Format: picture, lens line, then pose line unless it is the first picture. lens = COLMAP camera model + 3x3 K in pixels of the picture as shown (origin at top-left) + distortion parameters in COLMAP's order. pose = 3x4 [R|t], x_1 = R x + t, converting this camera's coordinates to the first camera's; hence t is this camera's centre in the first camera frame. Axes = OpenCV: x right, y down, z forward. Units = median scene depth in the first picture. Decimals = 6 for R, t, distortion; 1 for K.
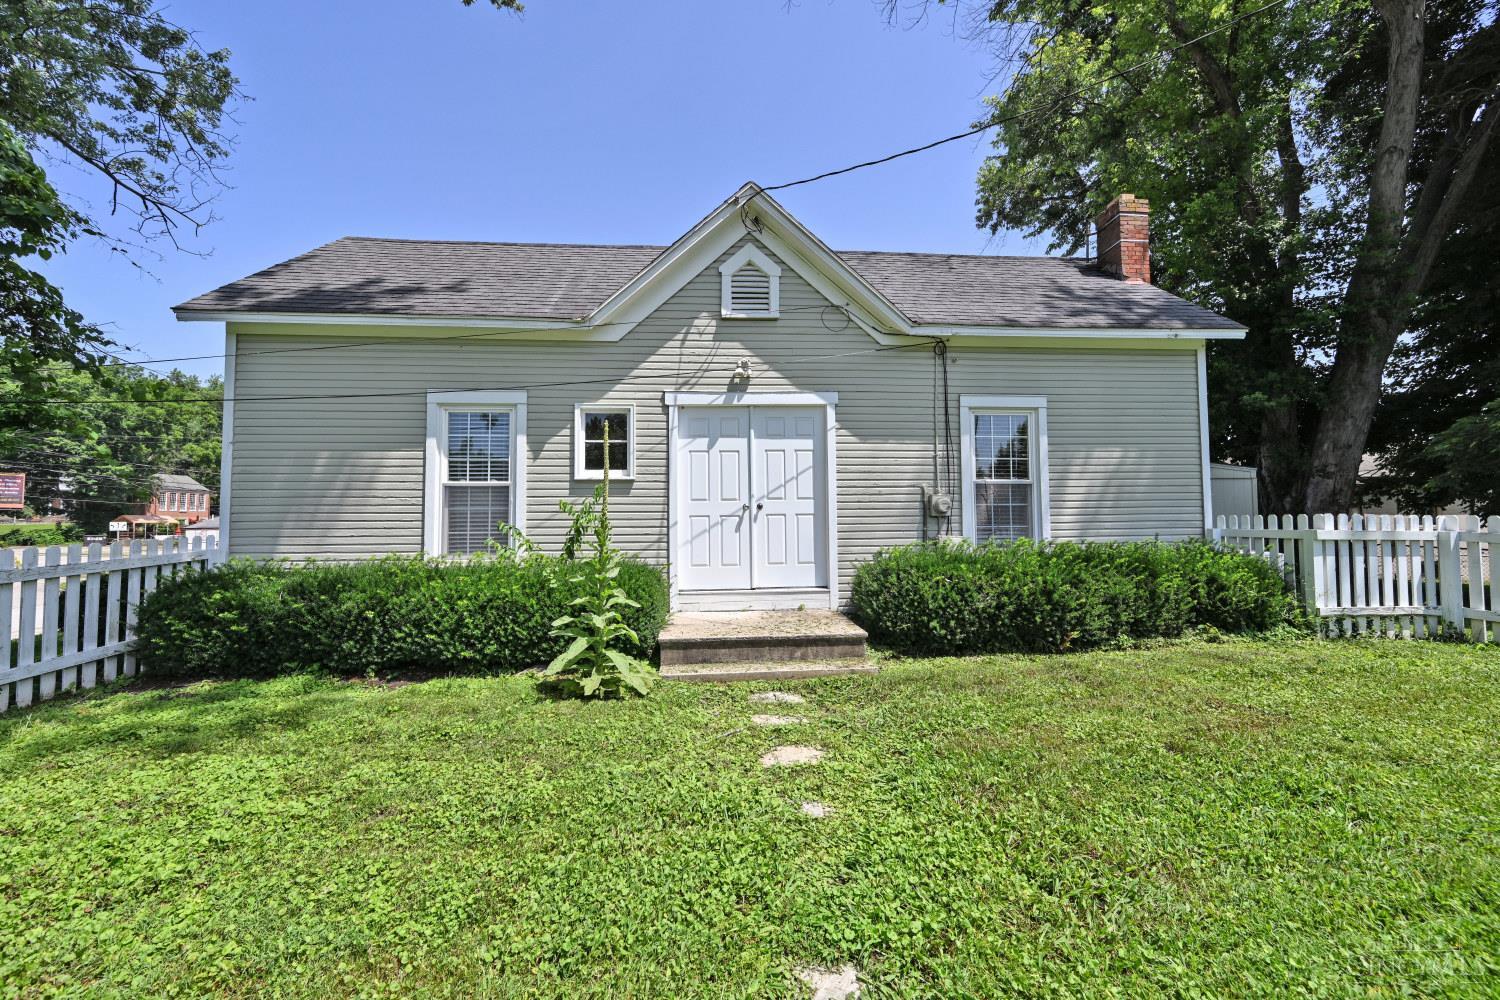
lens RADIAL K [[597.3, 0, 759.4], [0, 597.3, 485.3], [0, 0, 1]] dist [-0.003392, -0.000070]
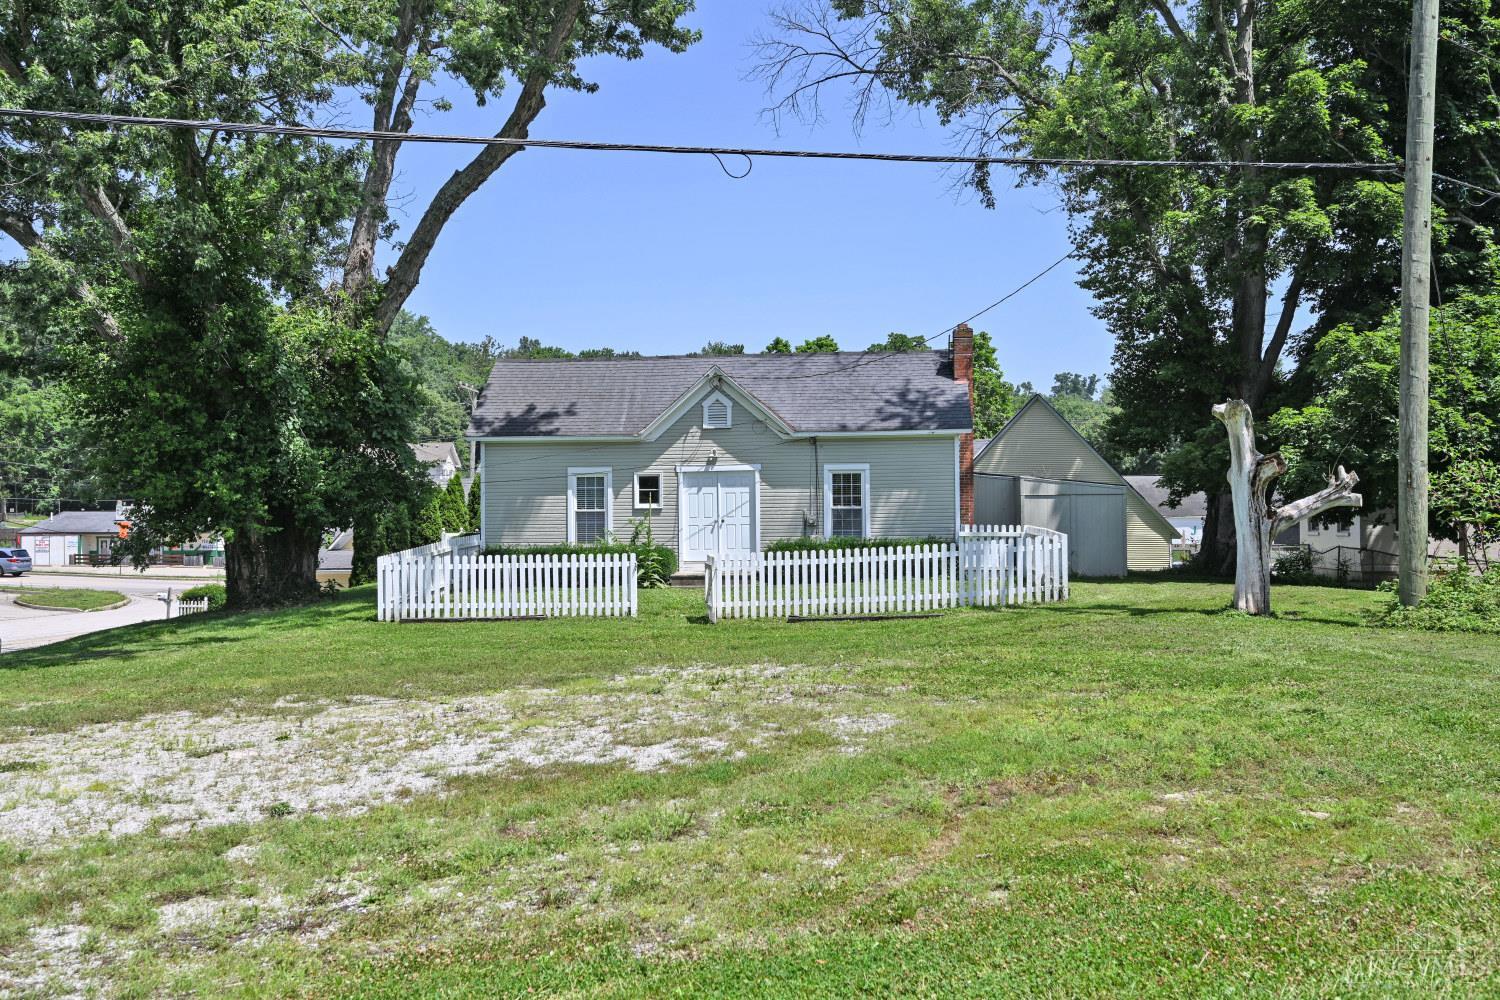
lens RADIAL K [[1355.7, 0, 749.7], [0, 1355.7, 496.4], [0, 0, 1]] dist [-0.015275, -0.000261]
pose [[0.987007, -0.007458, -0.160506, 0.836421], [0.010230, 0.999812, 0.016449, -0.123358], [0.160353, -0.017877, 0.986898, -3.555790]]
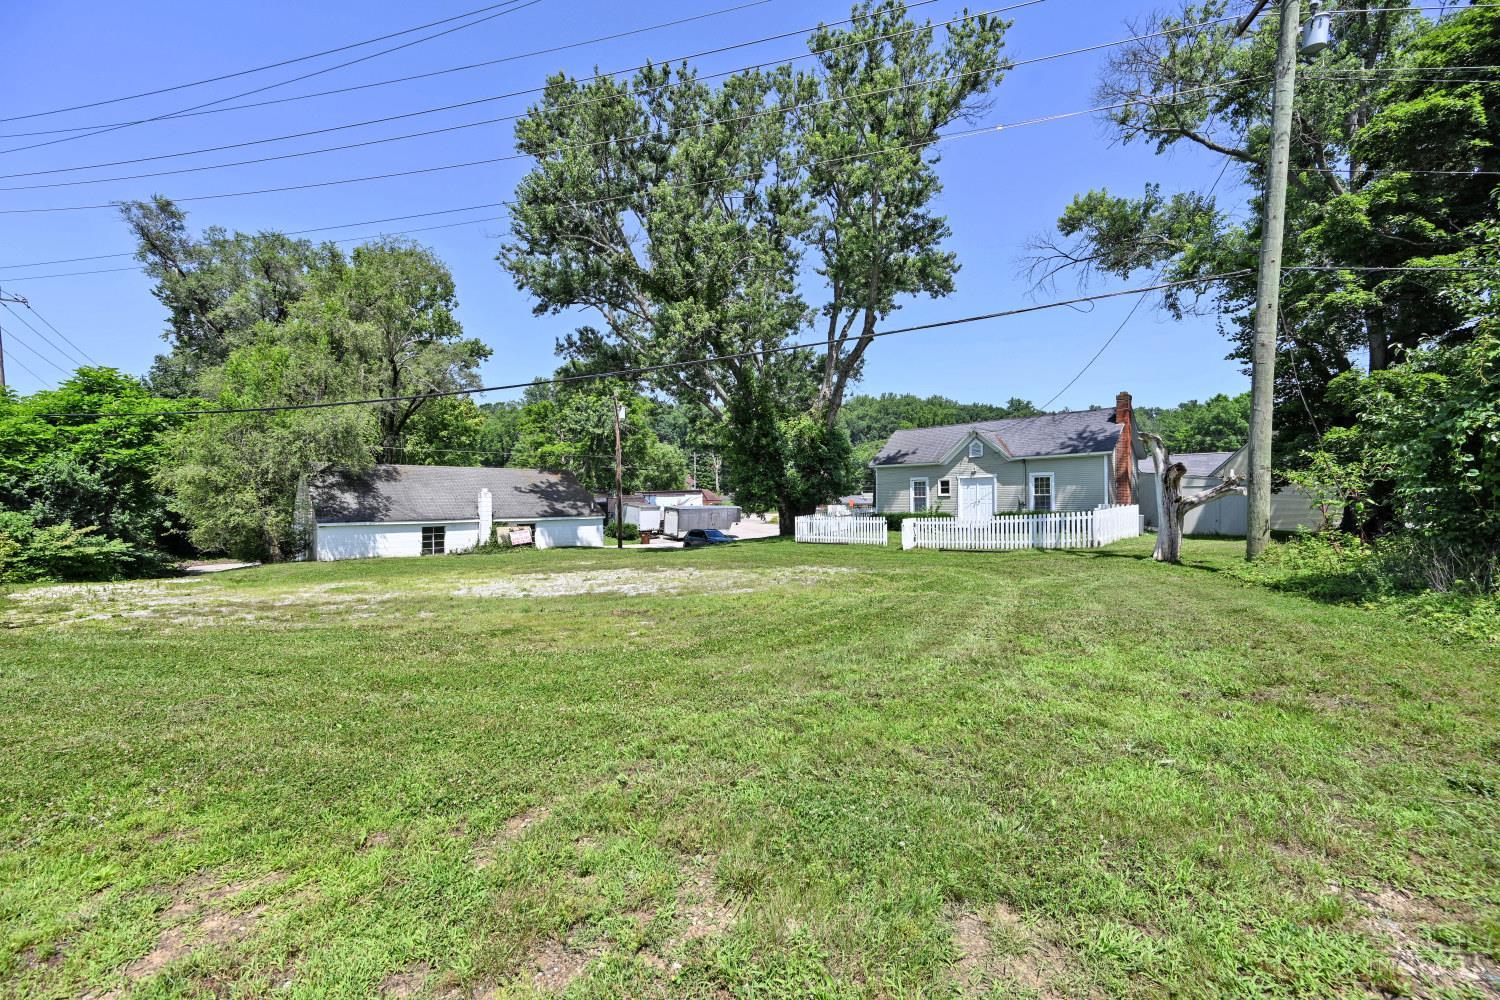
lens RADIAL K [[597.3, 0, 744.5], [0, 597.3, 501.1], [0, 0, 1]] dist [-0.003392, -0.000070]
pose [[0.645860, -0.002763, -0.763450, 2.154796], [0.032887, 0.999166, 0.024205, -0.125523], [0.762747, -0.040741, 0.645413, -2.991584]]
